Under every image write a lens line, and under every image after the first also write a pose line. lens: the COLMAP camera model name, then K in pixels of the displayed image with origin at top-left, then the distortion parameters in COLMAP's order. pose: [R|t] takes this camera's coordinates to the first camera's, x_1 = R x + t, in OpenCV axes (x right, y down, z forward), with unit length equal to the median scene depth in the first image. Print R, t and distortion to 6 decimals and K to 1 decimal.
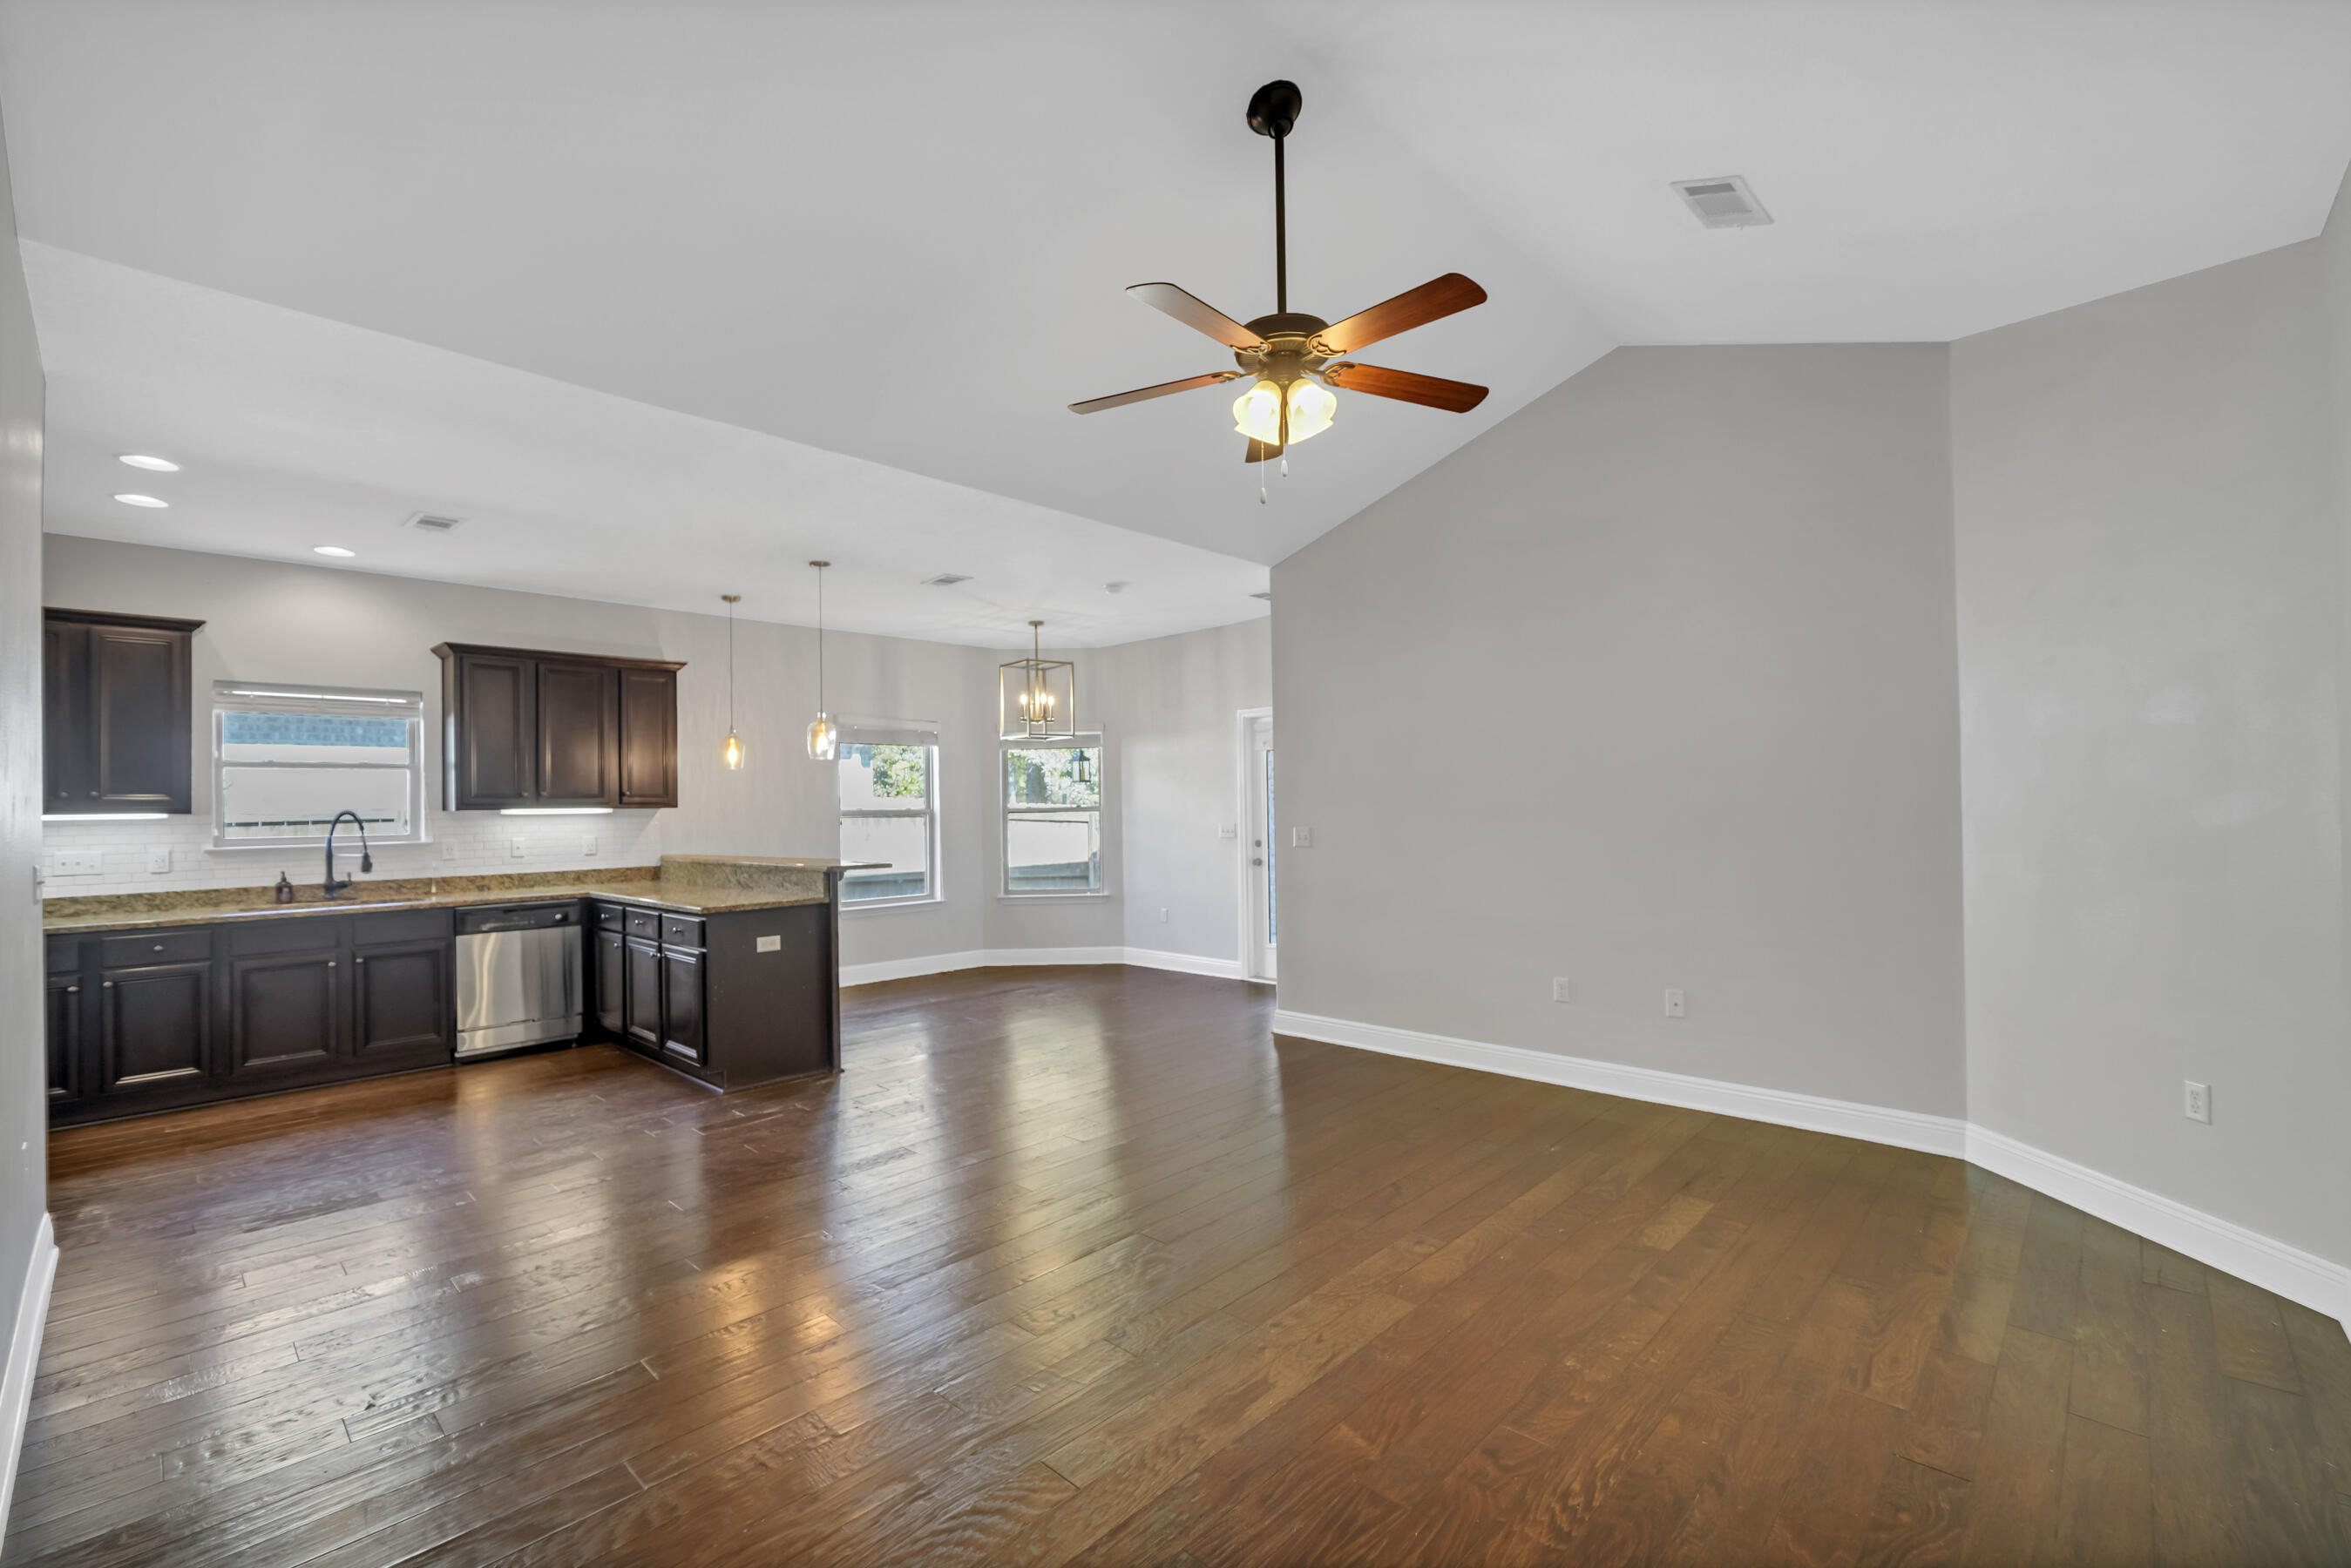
lens RADIAL K [[984.5, 0, 1182.4], [0, 984.5, 796.1], [0, 0, 1]] dist [-0.000897, -0.000128]
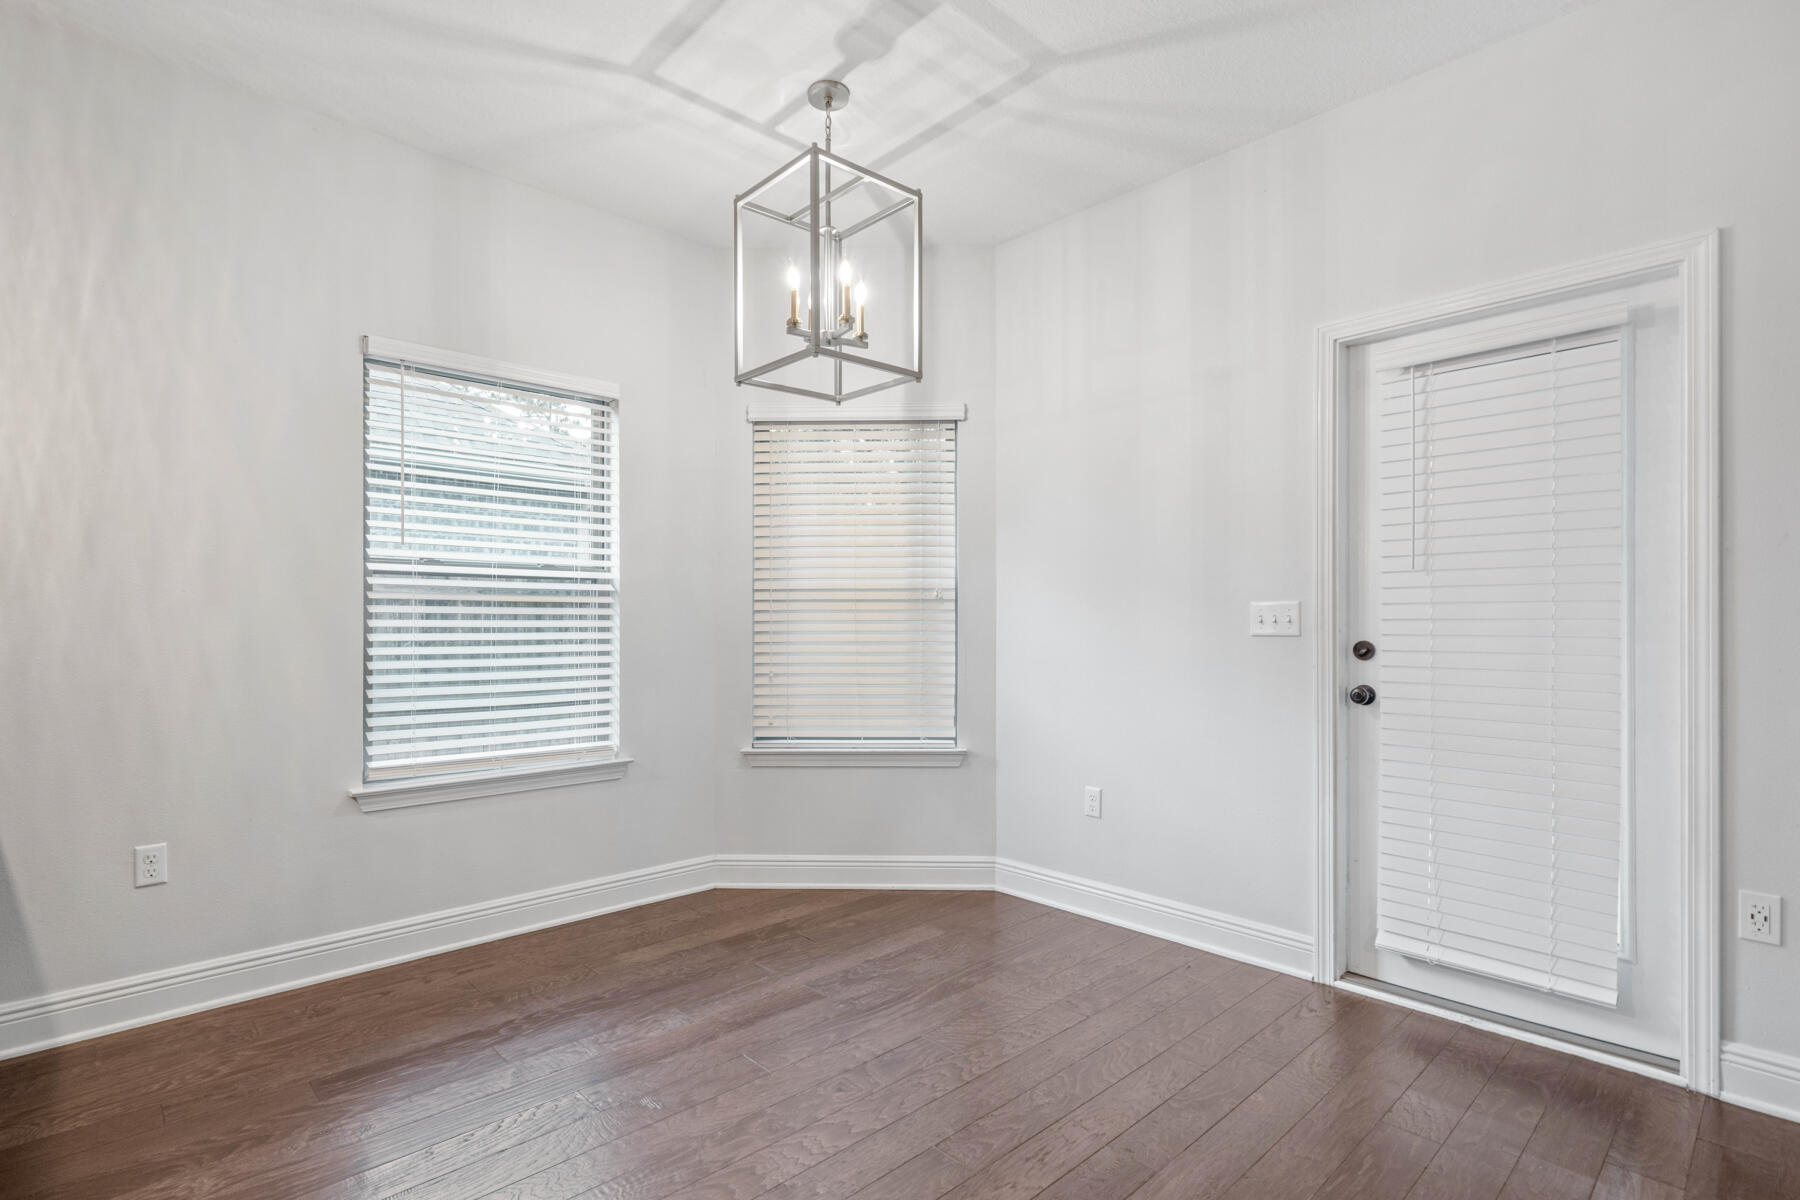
lens RADIAL K [[896.9, 0, 900.0], [0, 896.9, 600.0], [0, 0, 1]] dist [-0.014402, 0.000056]
pose [[0.999149, 0.012017, -0.039461, -0.130947], [-0.011796, 0.999913, 0.005825, 0.035348], [0.039528, -0.005355, 0.999204, 0.806191]]
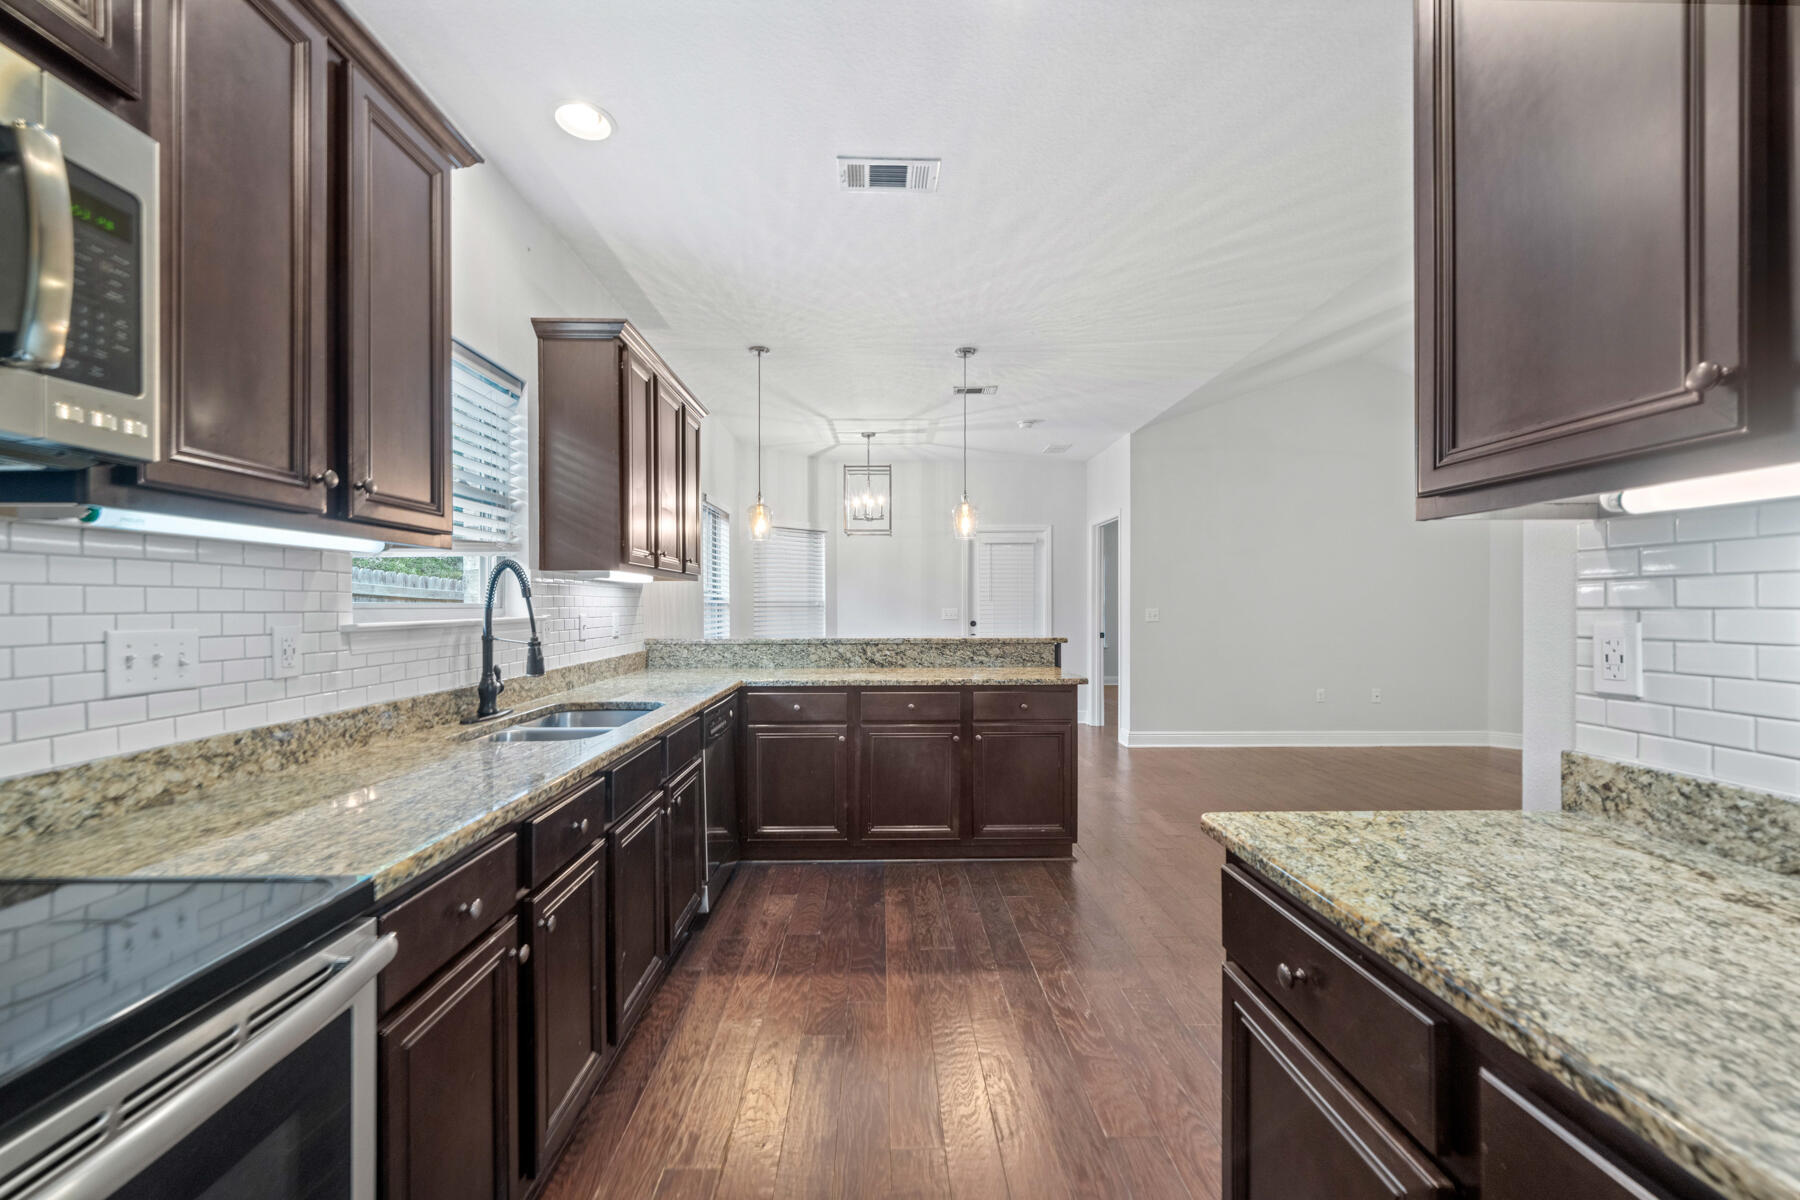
lens RADIAL K [[699.8, 0, 876.4], [0, 699.8, 604.9], [0, 0, 1]] dist [0.000258, 0.000021]
pose [[0.726809, 0.013207, 0.686713, -0.895163], [-0.013404, 0.999897, -0.005043, 0.036134], [-0.686709, -0.005540, 0.726911, 0.499150]]
